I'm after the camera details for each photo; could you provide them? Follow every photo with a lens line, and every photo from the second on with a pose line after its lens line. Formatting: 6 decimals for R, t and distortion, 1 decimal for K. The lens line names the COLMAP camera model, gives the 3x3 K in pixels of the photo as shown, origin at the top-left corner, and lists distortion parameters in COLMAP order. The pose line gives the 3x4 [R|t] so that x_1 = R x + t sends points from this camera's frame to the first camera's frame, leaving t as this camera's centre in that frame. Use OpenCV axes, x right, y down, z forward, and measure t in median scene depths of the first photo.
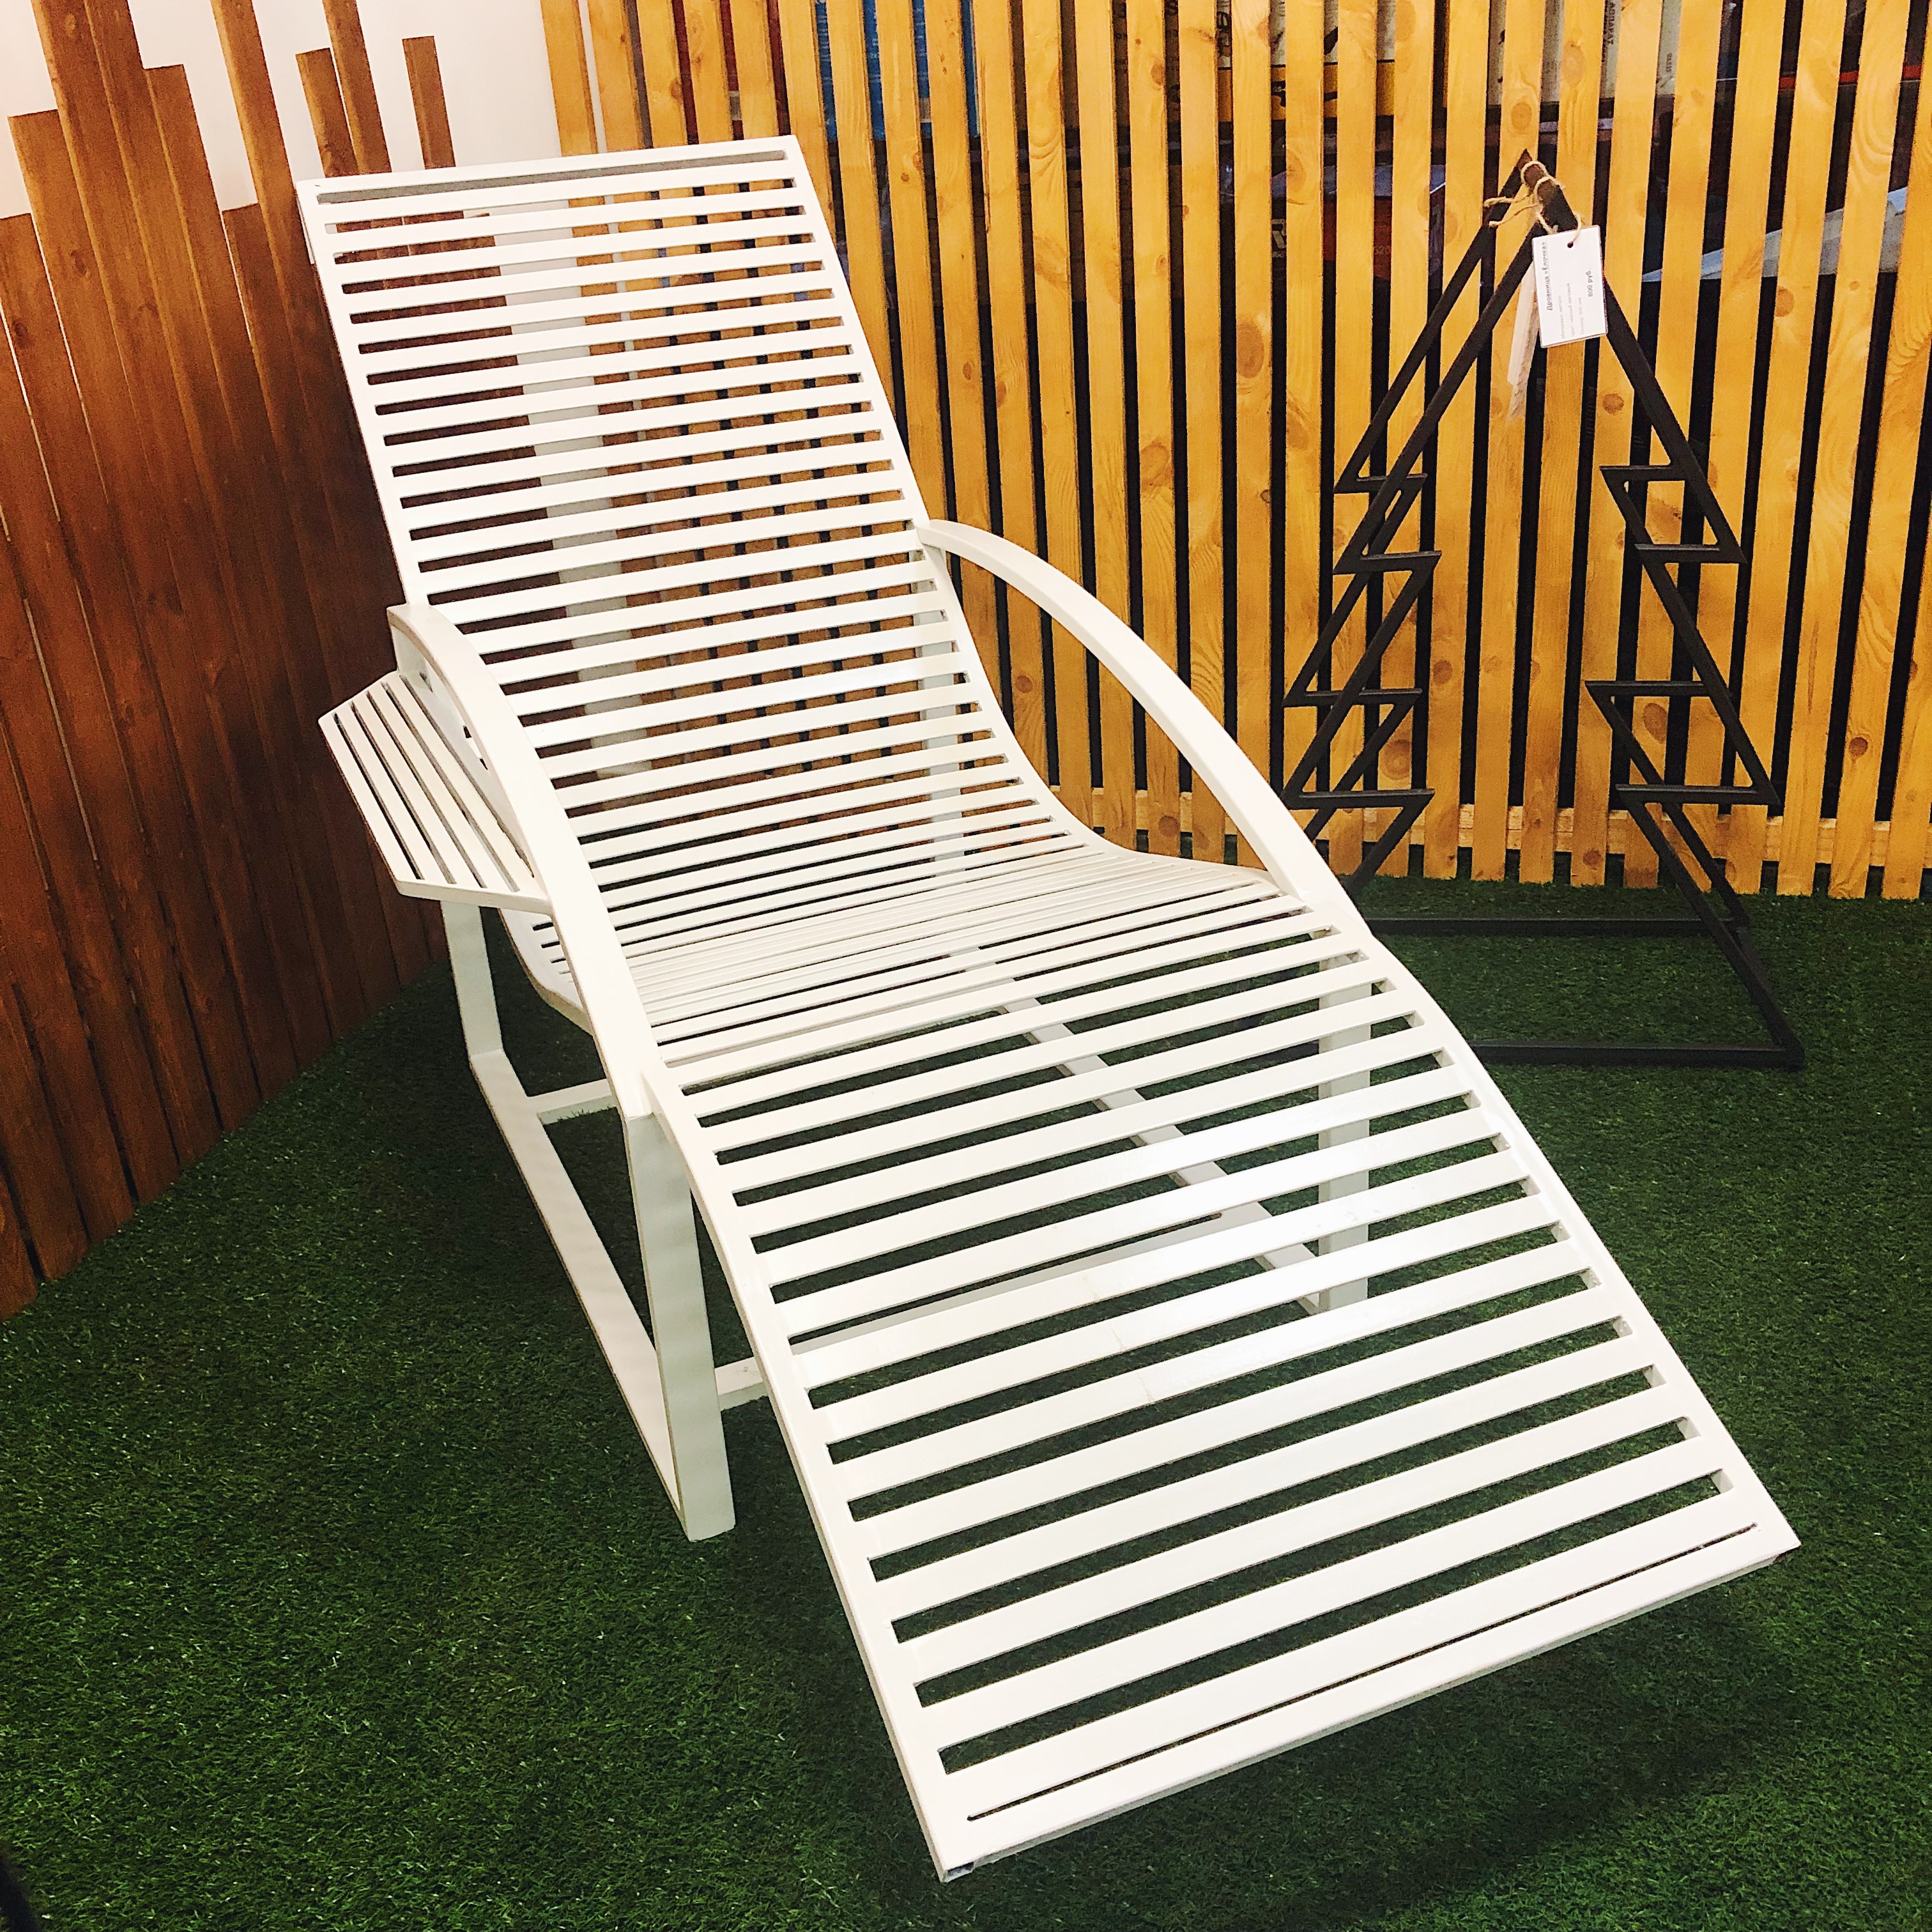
lens RADIAL K [[2142.8, 0, 1008.5], [0, 2142.8, 974.5], [0, 0, 1]] dist [0.010700, -0.012857]
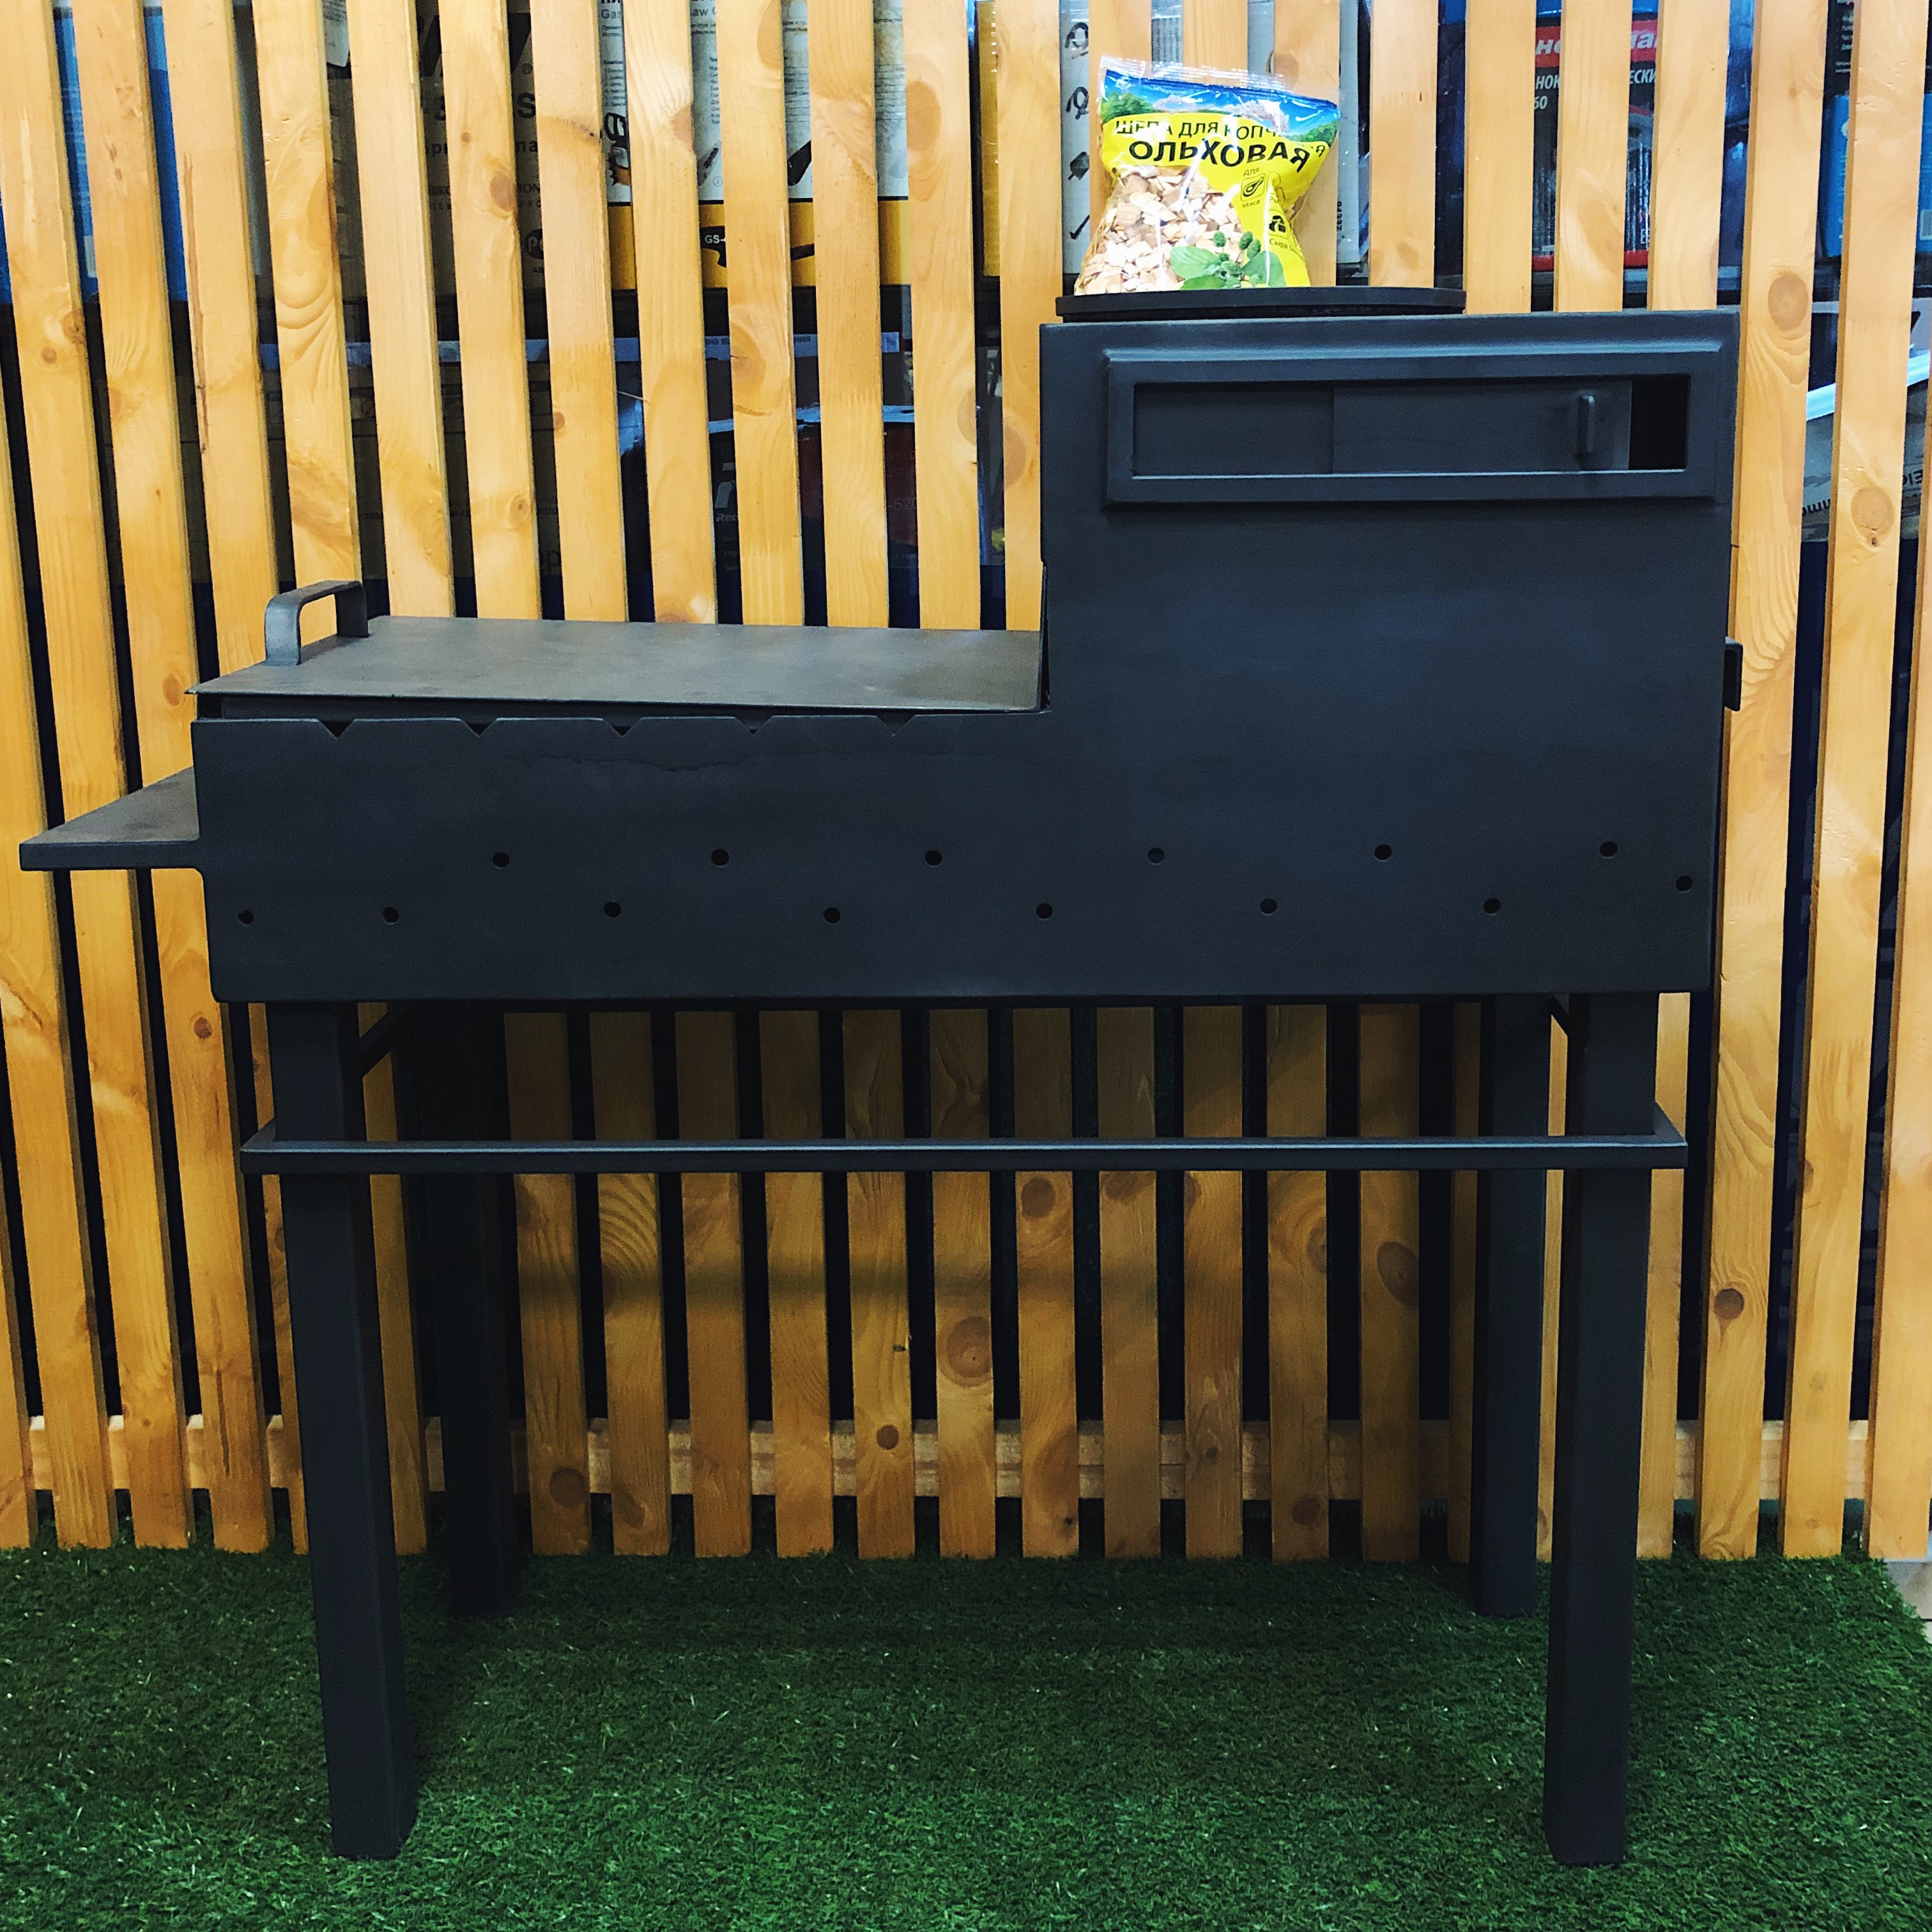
lens RADIAL K [[2142.8, 0, 1008.5], [0, 2142.8, 974.5], [0, 0, 1]] dist [0.010700, -0.012857]
pose [[0.969990, -0.015031, 0.242678, 0.057712], [0.063404, 0.979192, -0.192777, -0.092931], [-0.234731, 0.202379, 0.950760, 0.456719]]
